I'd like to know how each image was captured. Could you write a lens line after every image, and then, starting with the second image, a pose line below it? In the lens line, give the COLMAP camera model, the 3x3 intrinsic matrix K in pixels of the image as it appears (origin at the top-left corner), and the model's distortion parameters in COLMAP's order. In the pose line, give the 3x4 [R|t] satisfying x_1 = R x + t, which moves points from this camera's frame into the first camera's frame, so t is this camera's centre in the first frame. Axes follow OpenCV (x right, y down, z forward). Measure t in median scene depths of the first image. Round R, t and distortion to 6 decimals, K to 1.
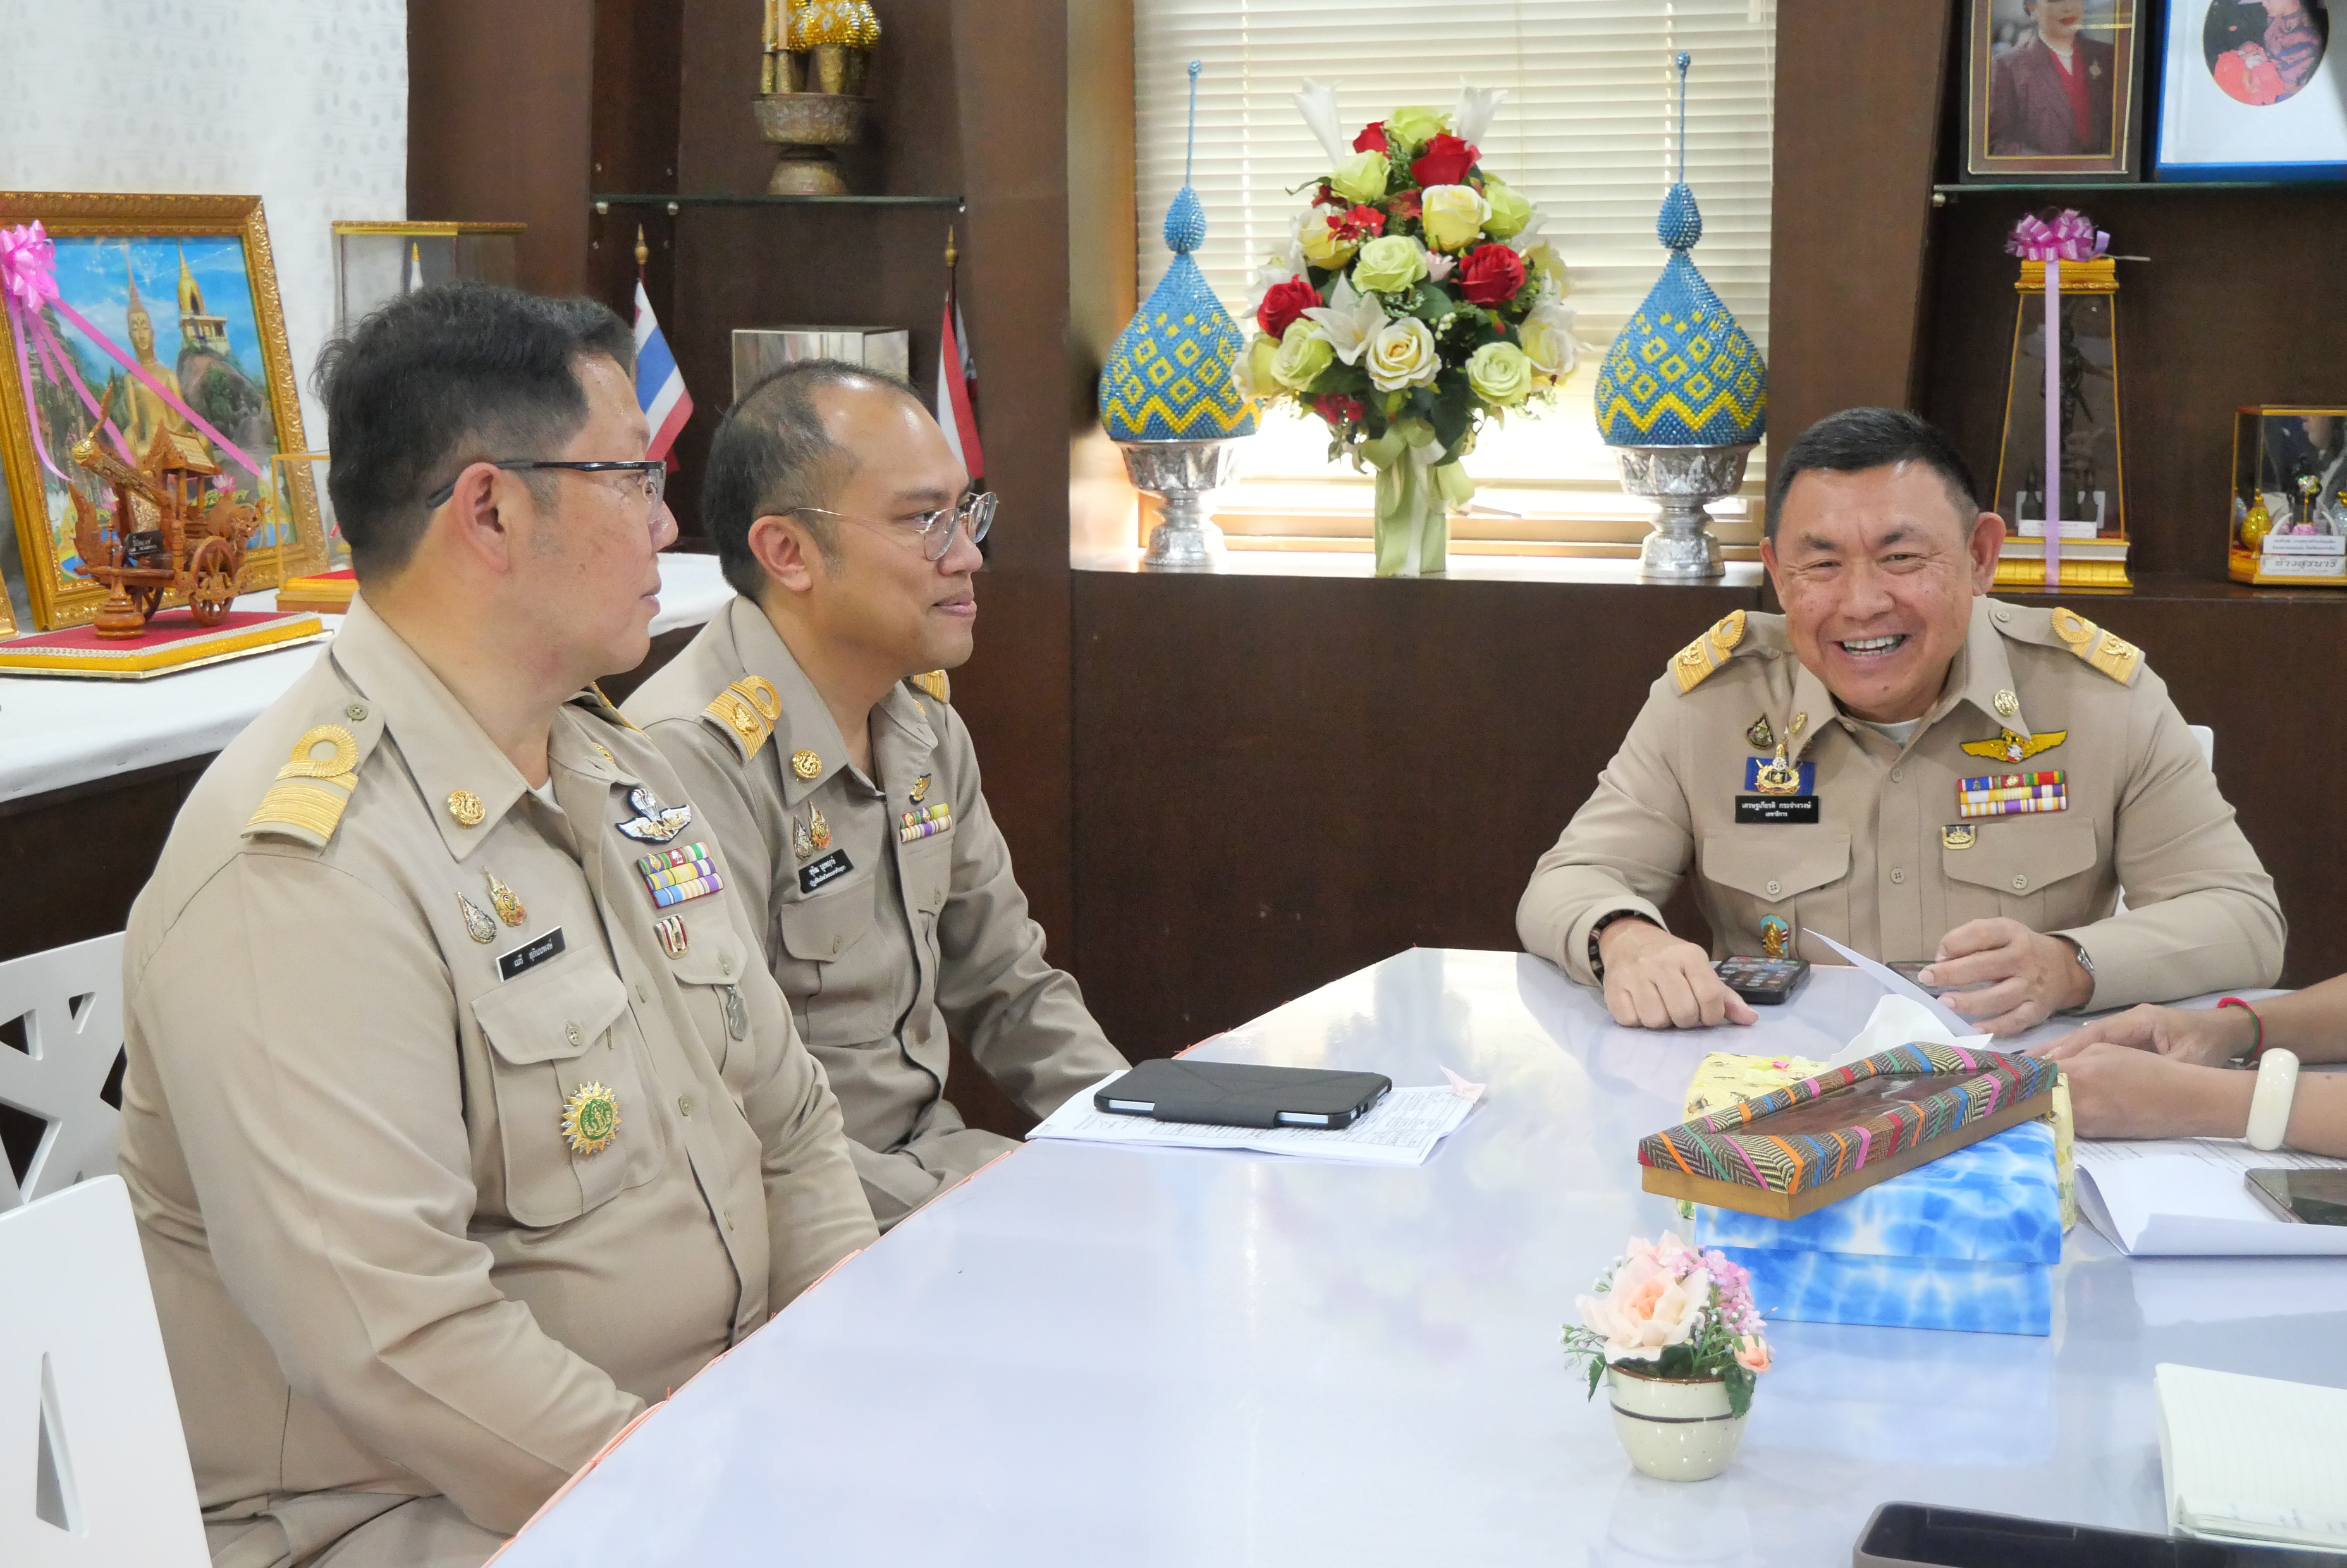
lens RADIAL K [[3564.9, 0, 1178.6], [0, 3564.9, 773.3], [0, 0, 1]] dist [0.072650, -0.062068]
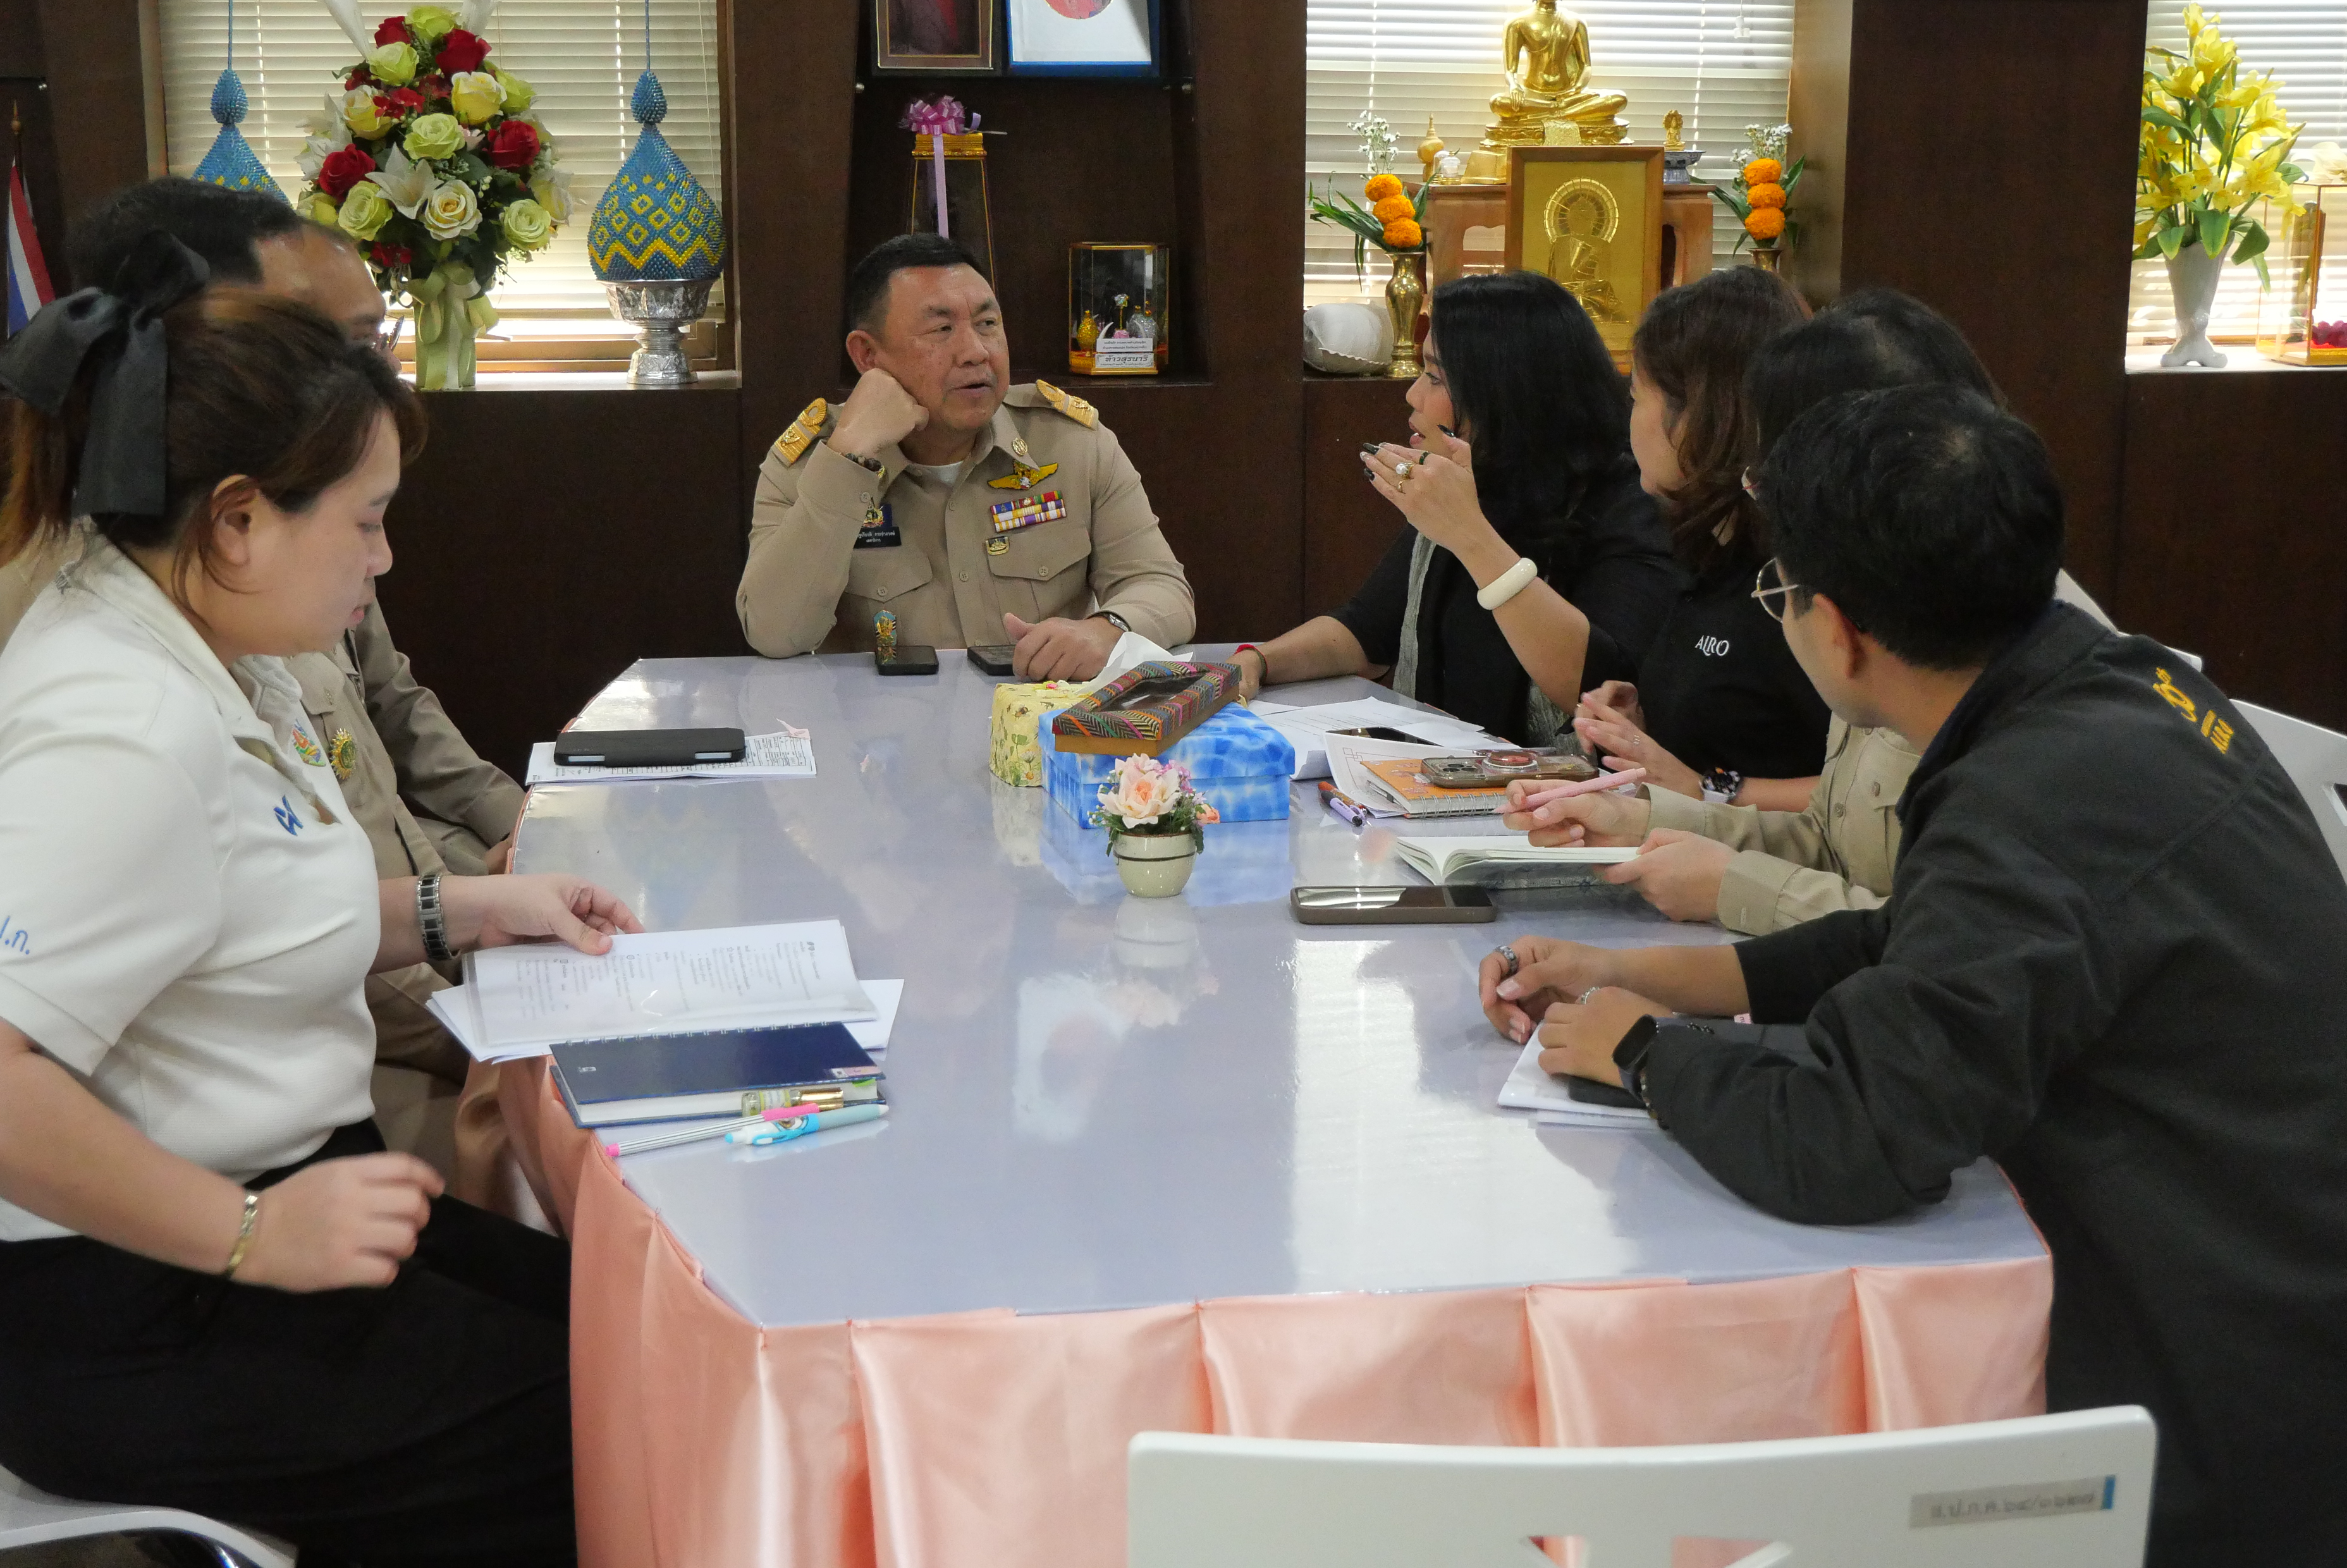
lens RADIAL K [[3532.3, 0, 1119.2], [0, 3532.3, 788.3], [0, 0, 1]] dist [0.032773, 0.018732]
pose [[0.909931, -0.079013, 0.407163, -0.242117], [0.057584, 0.996246, 0.064640, 0.016626], [-0.410742, -0.035372, 0.911065, -0.221897]]
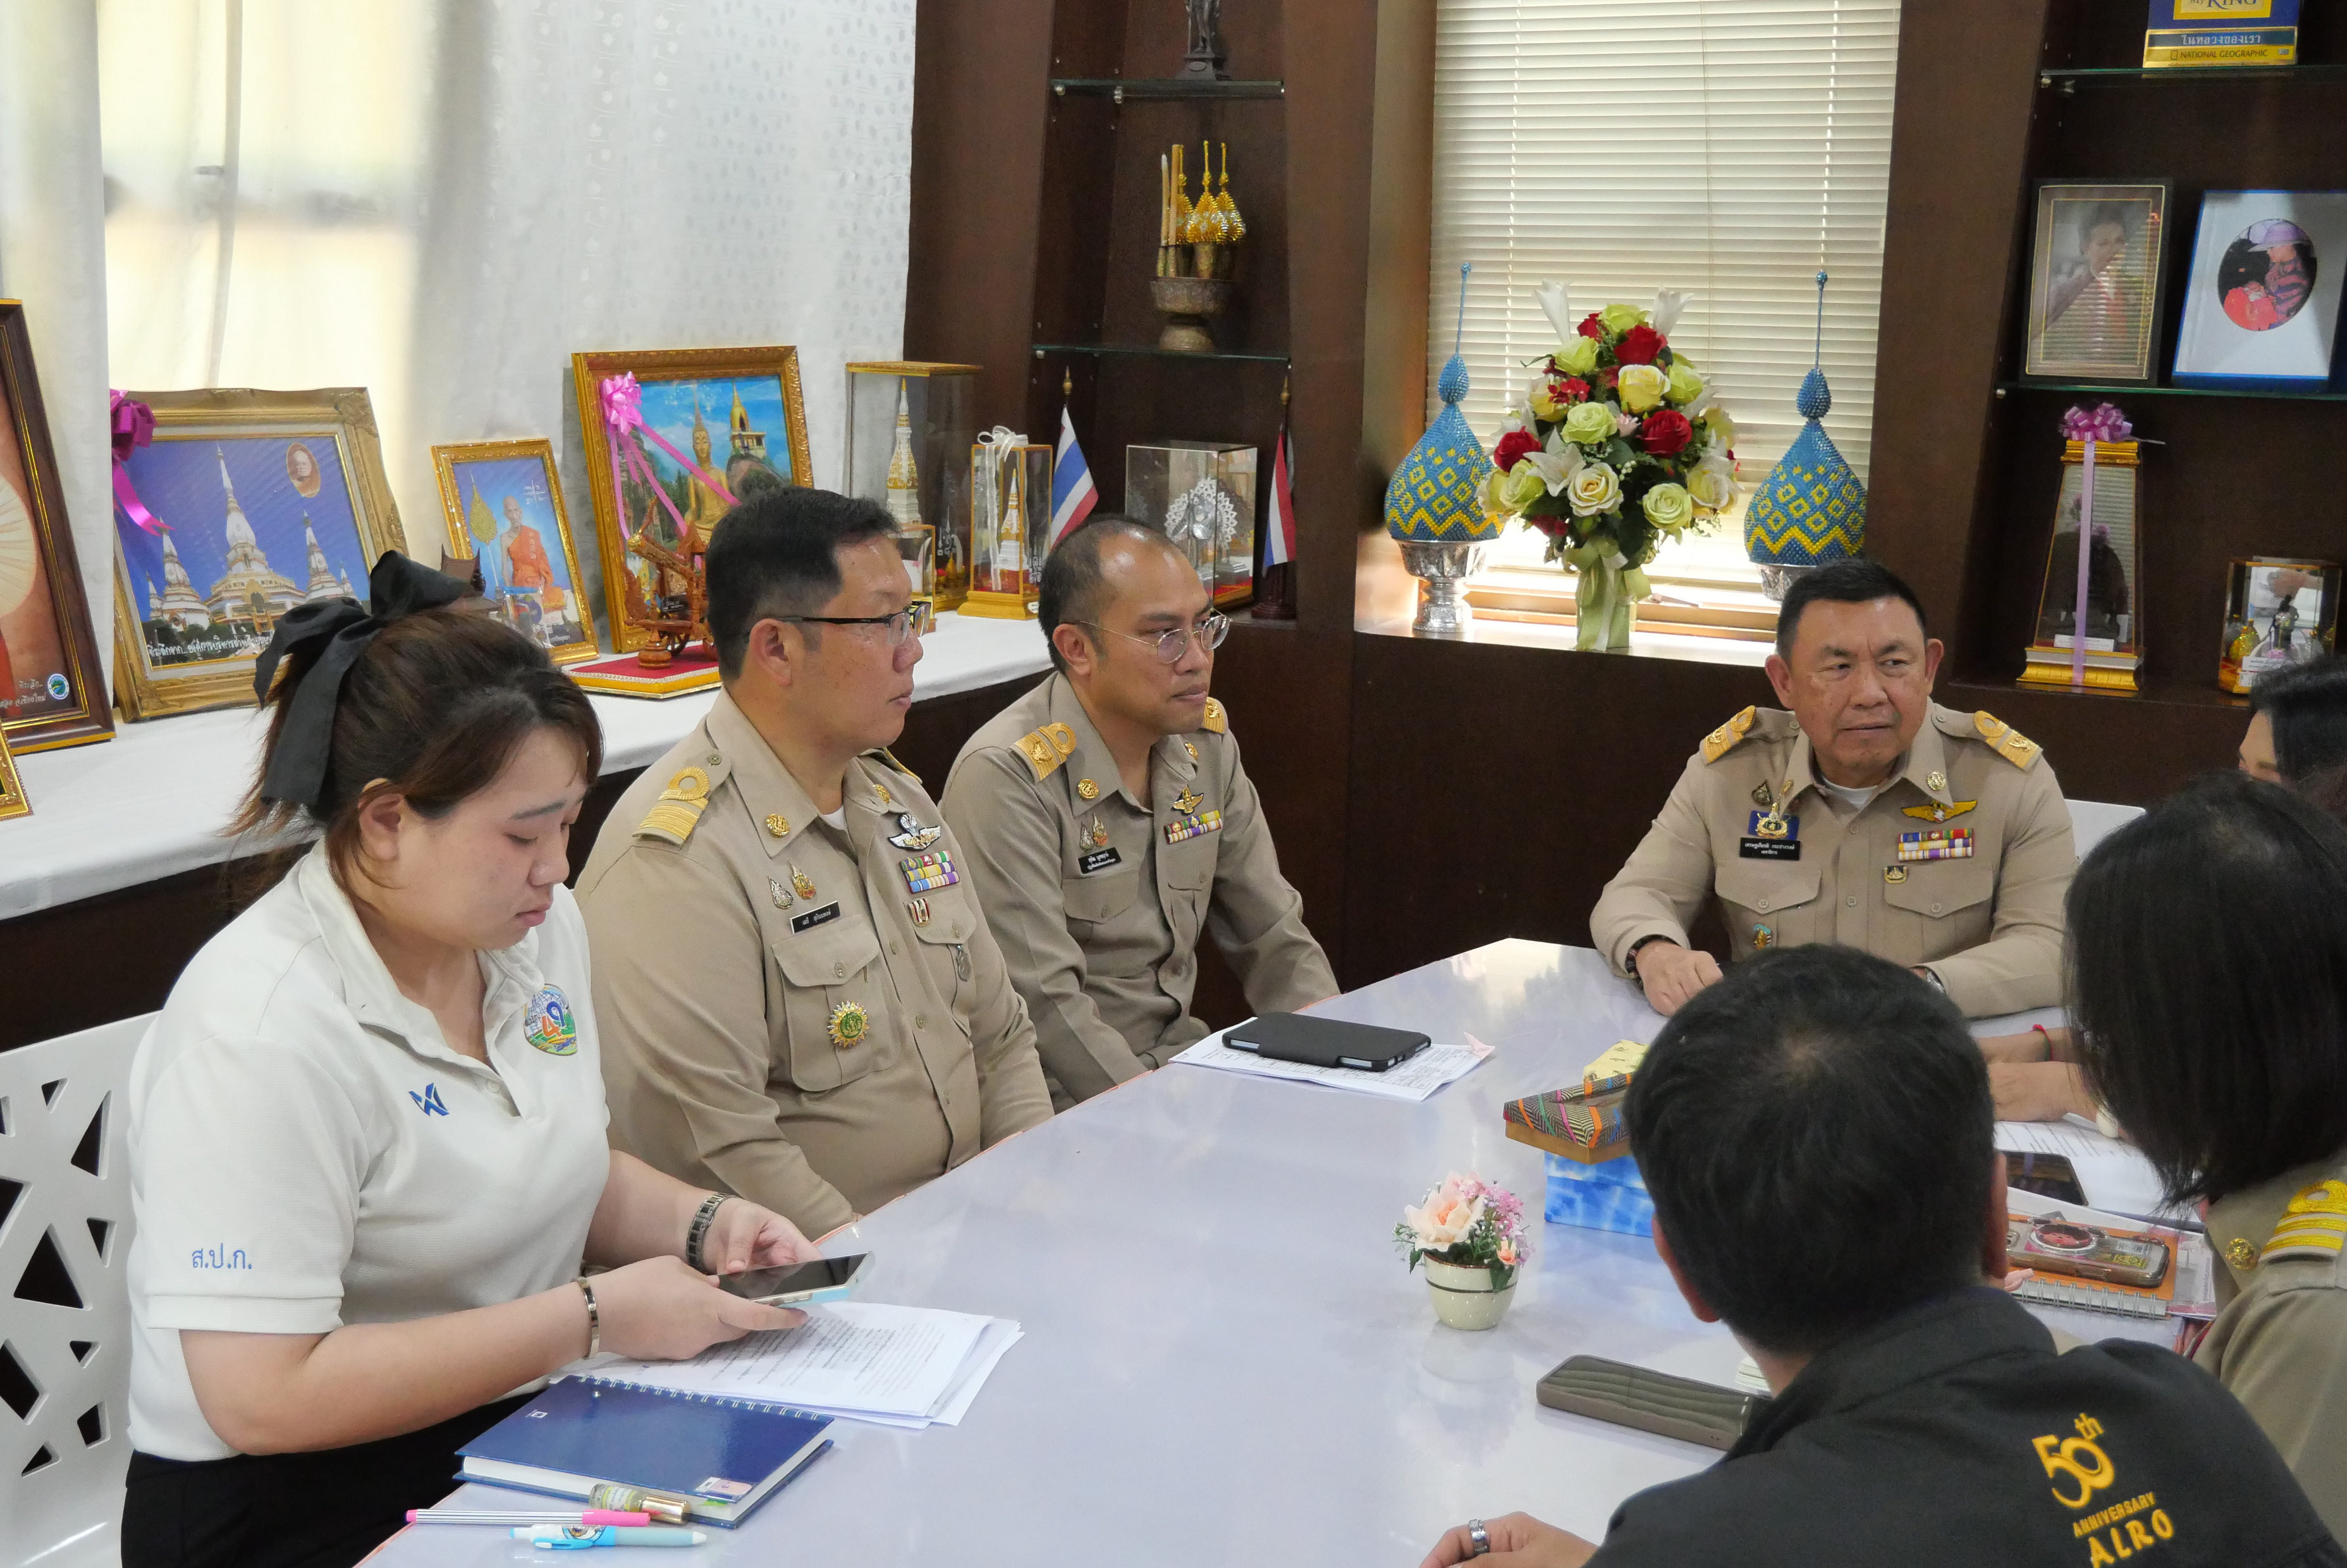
lens RADIAL K [[2909.8, 0, 1155.2], [0, 2909.8, 795.9], [0, 0, 1]] dist [-0.020957, 0.208058]
pose [[0.983474, 0.059084, -0.171137, 0.094401], [-0.054542, 0.998026, 0.031121, -0.026346], [0.172638, -0.021273, 0.984756, -0.120264]]
